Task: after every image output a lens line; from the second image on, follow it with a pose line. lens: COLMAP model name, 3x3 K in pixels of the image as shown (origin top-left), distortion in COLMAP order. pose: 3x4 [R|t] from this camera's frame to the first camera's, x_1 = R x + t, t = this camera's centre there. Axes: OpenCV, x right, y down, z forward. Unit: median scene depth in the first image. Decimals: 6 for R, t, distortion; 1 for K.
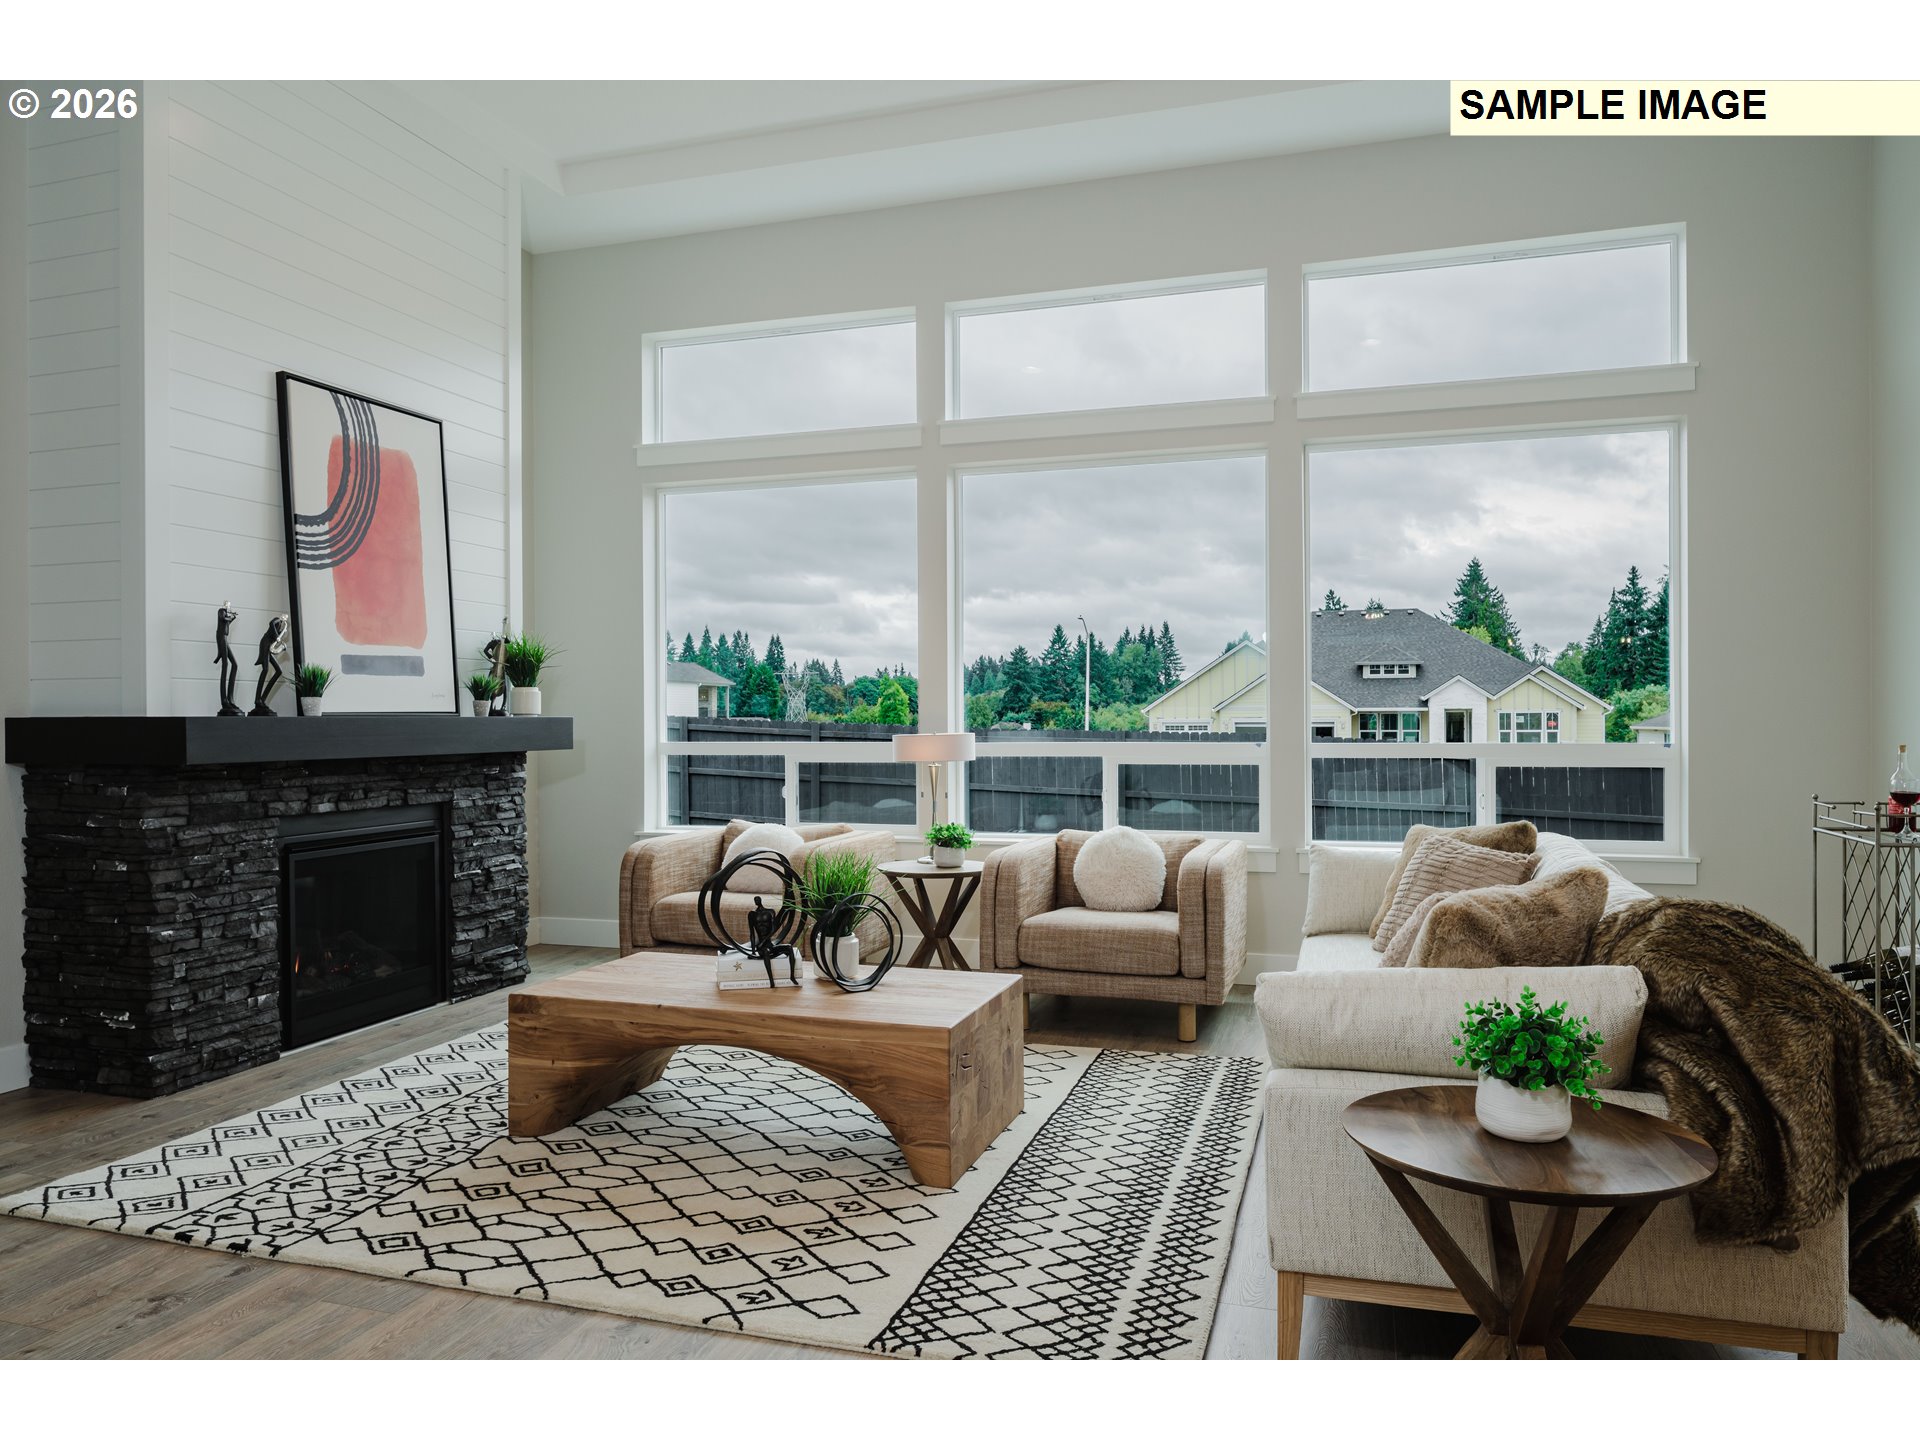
lens RADIAL K [[1278.9, 0, 960.0], [0, 1278.9, 720.0], [0, 0, 1]] dist [-0.010945, 0.000288]
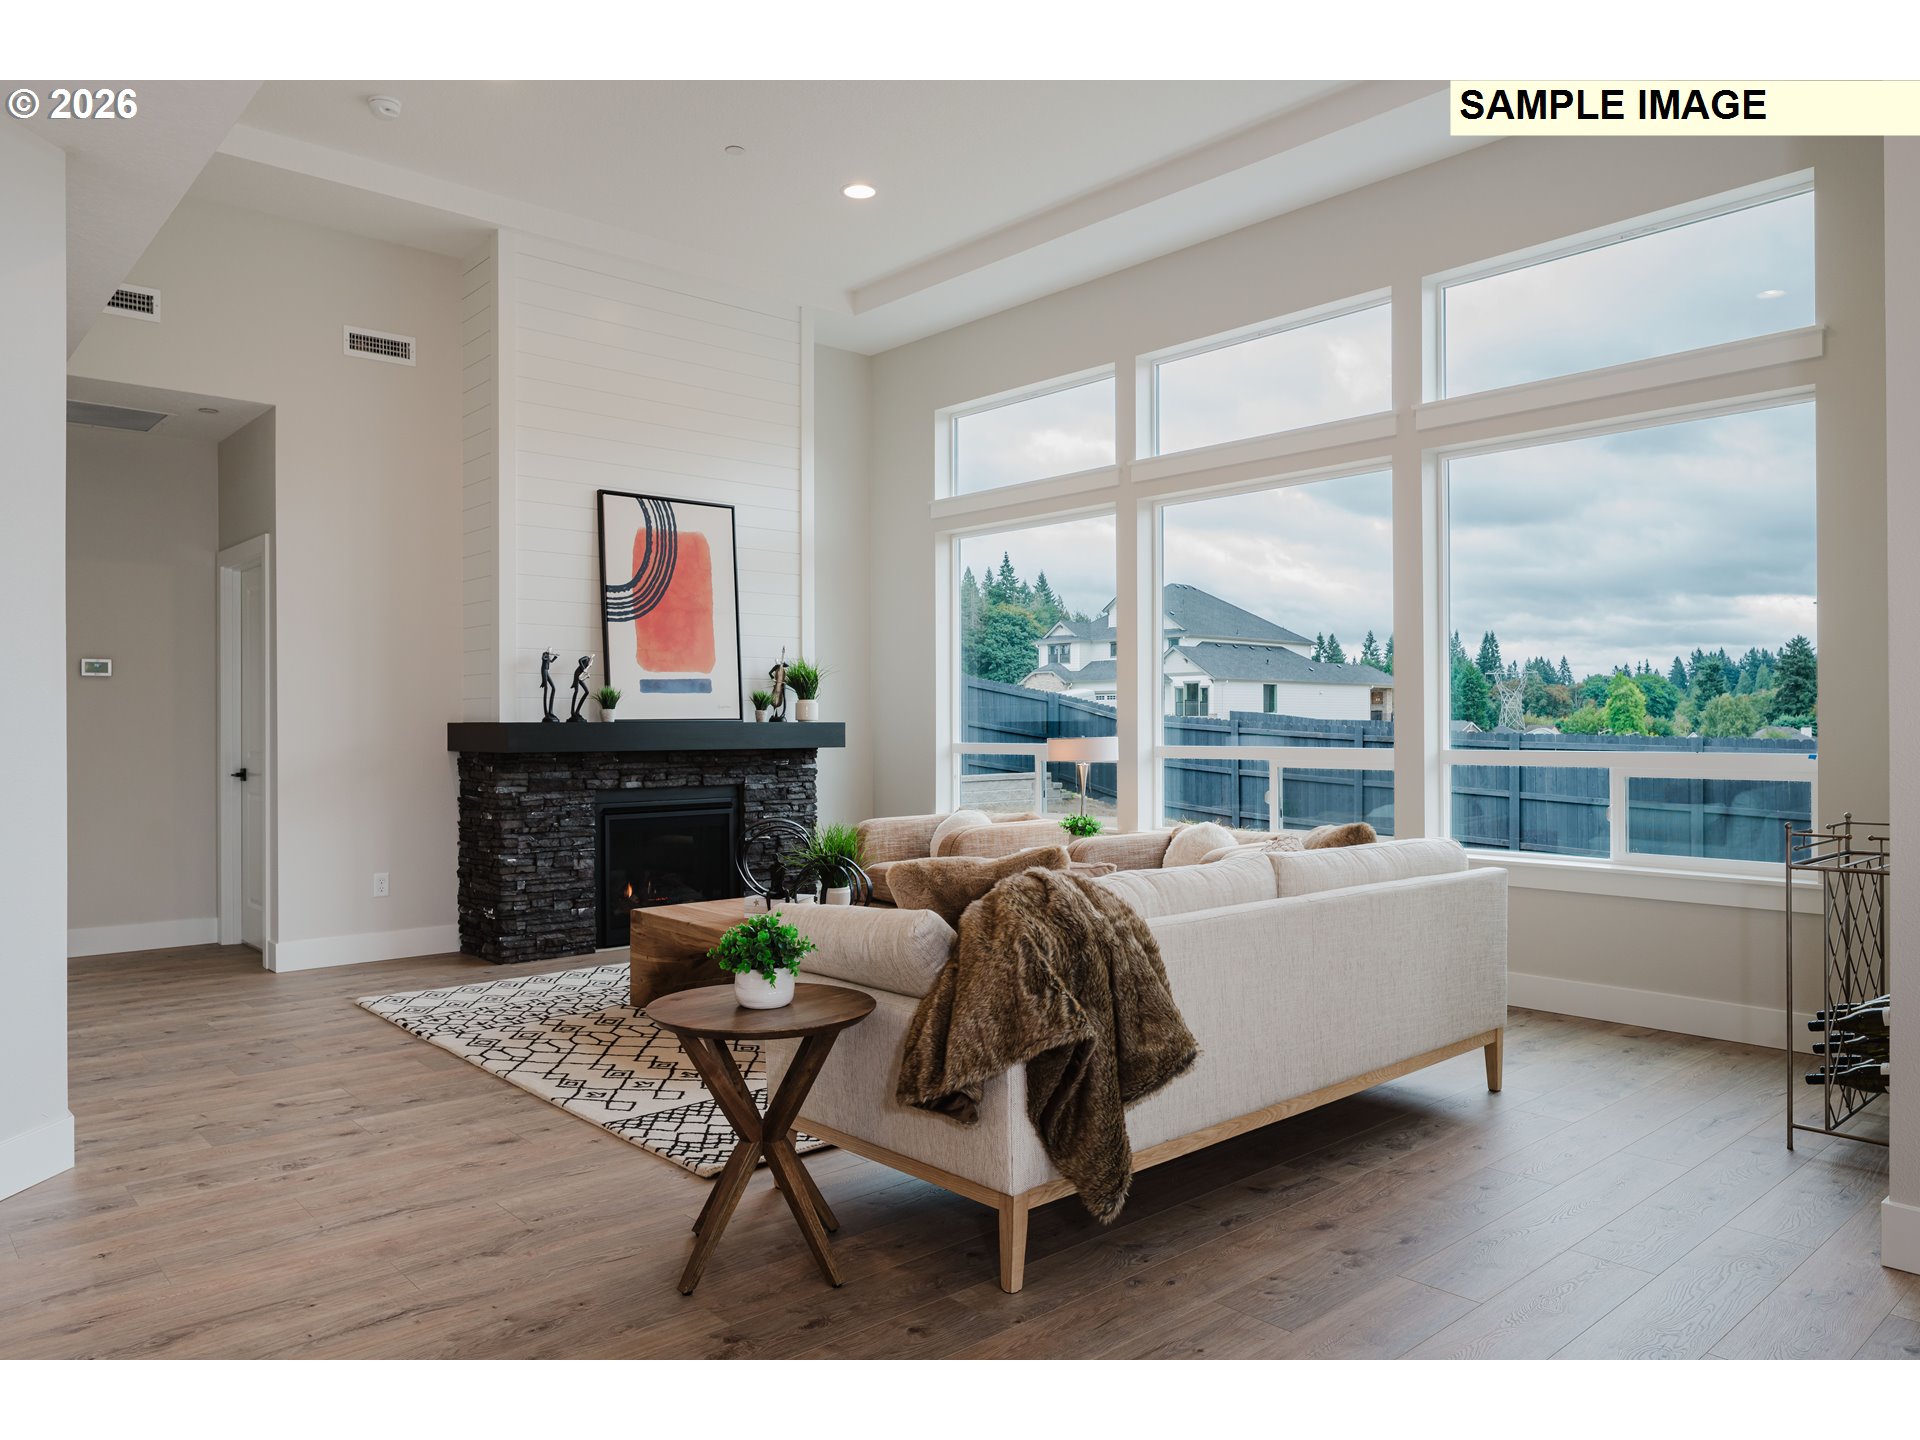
lens RADIAL K [[1278.9, 0, 960.0], [0, 1278.9, 720.0], [0, 0, 1]] dist [-0.010945, 0.000288]
pose [[0.864883, 0.000905, -0.501973, 0.614781], [-0.002079, 0.999996, -0.001778, -0.003637], [0.501970, 0.002582, 0.864881, -0.080248]]
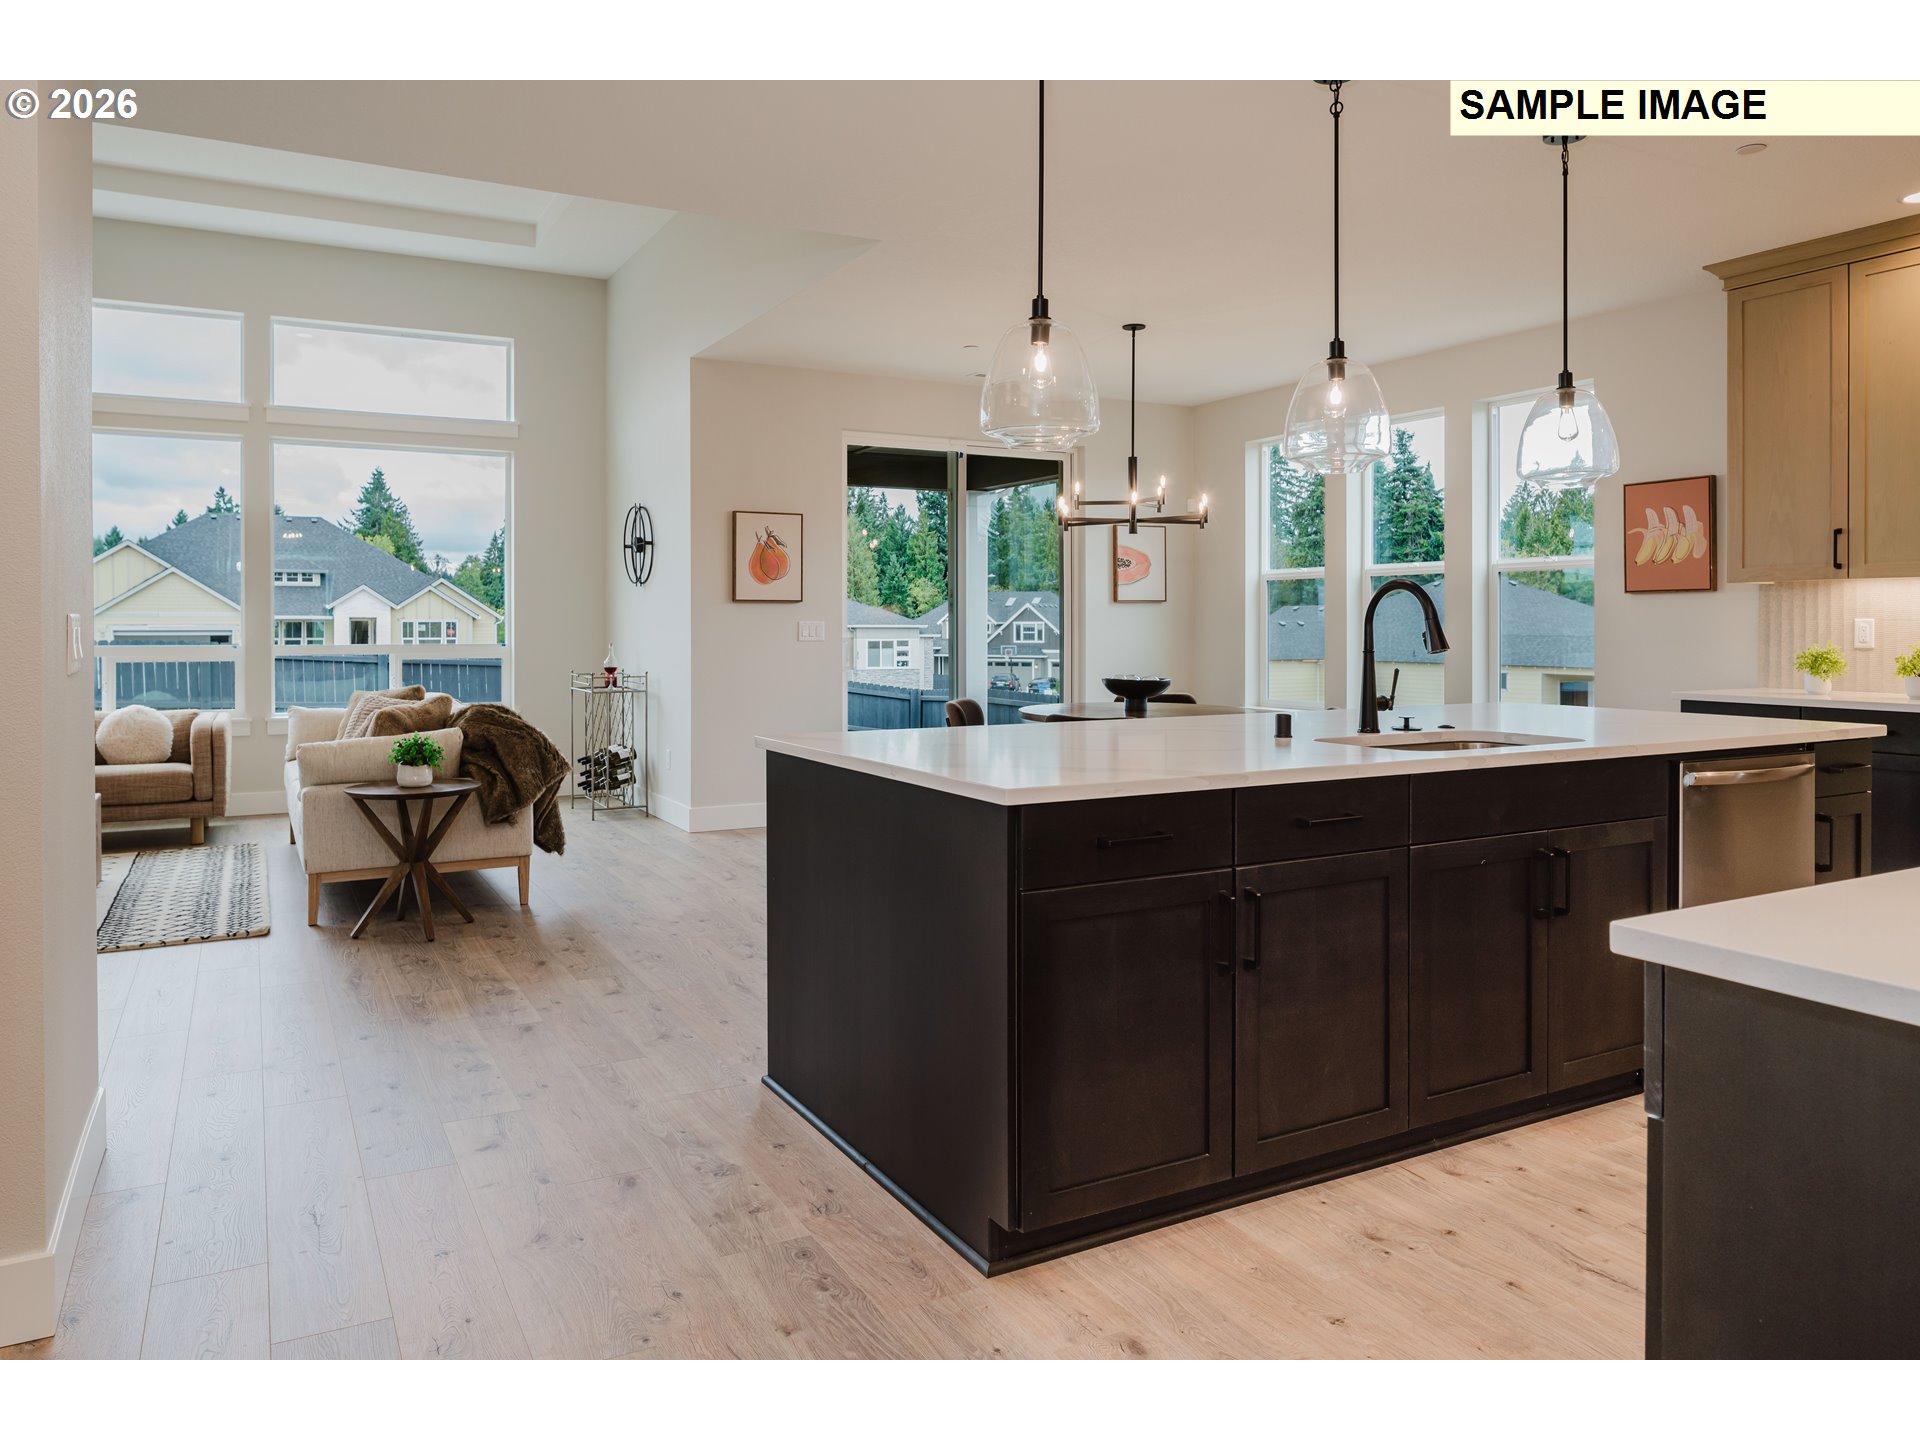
lens RADIAL K [[1241.3, 0, 954.8], [0, 1241.3, 637.2], [0, 0, 1]] dist [-0.036136, -0.000202]
pose [[0.681357, -0.002358, 0.731947, -0.296419], [-0.002954, 0.999978, 0.005971, -0.002175], [-0.731945, -0.006231, 0.681335, -0.693307]]
